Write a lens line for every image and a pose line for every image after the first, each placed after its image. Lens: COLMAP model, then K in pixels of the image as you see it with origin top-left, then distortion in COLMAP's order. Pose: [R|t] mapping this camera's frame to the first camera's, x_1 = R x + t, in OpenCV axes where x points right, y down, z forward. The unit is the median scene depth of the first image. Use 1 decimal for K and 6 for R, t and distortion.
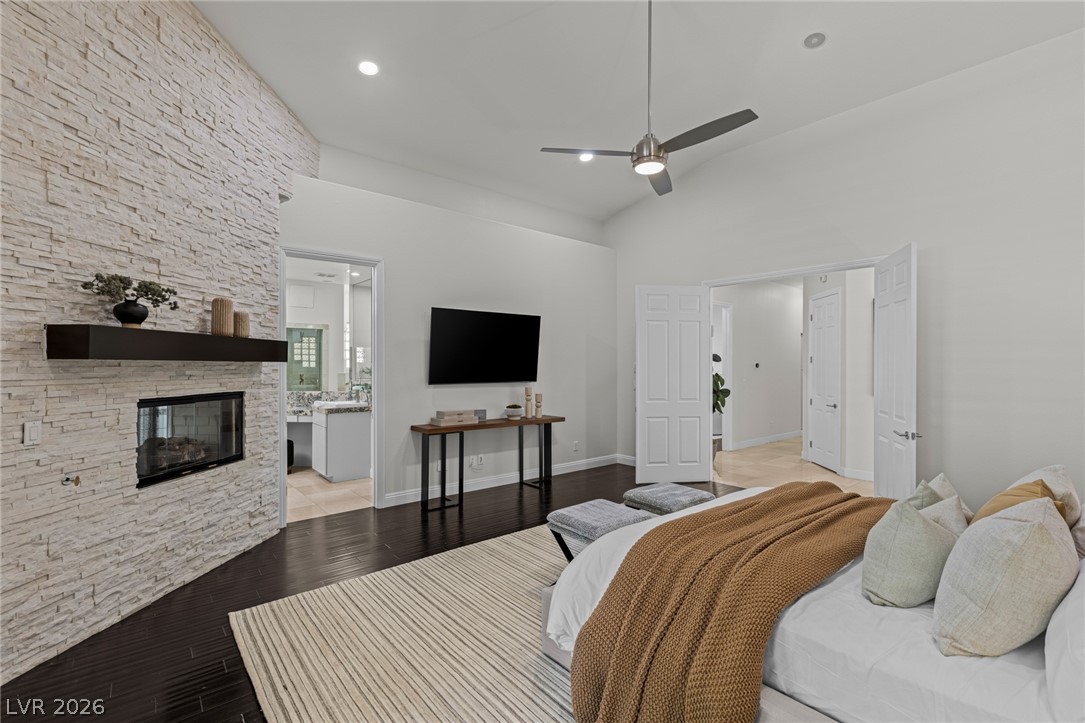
lens RADIAL K [[486.5, 0, 542.7], [0, 486.5, 360.7], [0, 0, 1]] dist [0.002336, -0.000133]
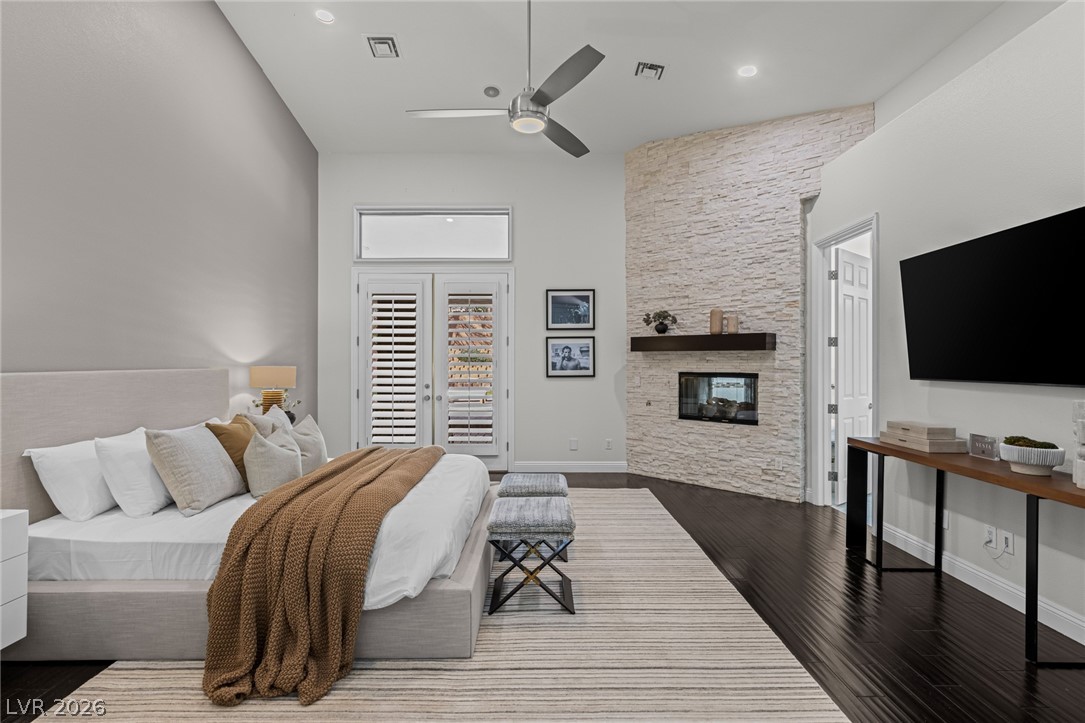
lens RADIAL K [[547.4, 0, 543.6], [0, 547.4, 364.4], [0, 0, 1]] dist [0.000008, 0.000047]
pose [[-0.645045, -0.002038, -0.764142, 0.987067], [0.000554, 0.999995, -0.003134, 0.047917], [0.764145, -0.002445, -0.645040, 1.688699]]
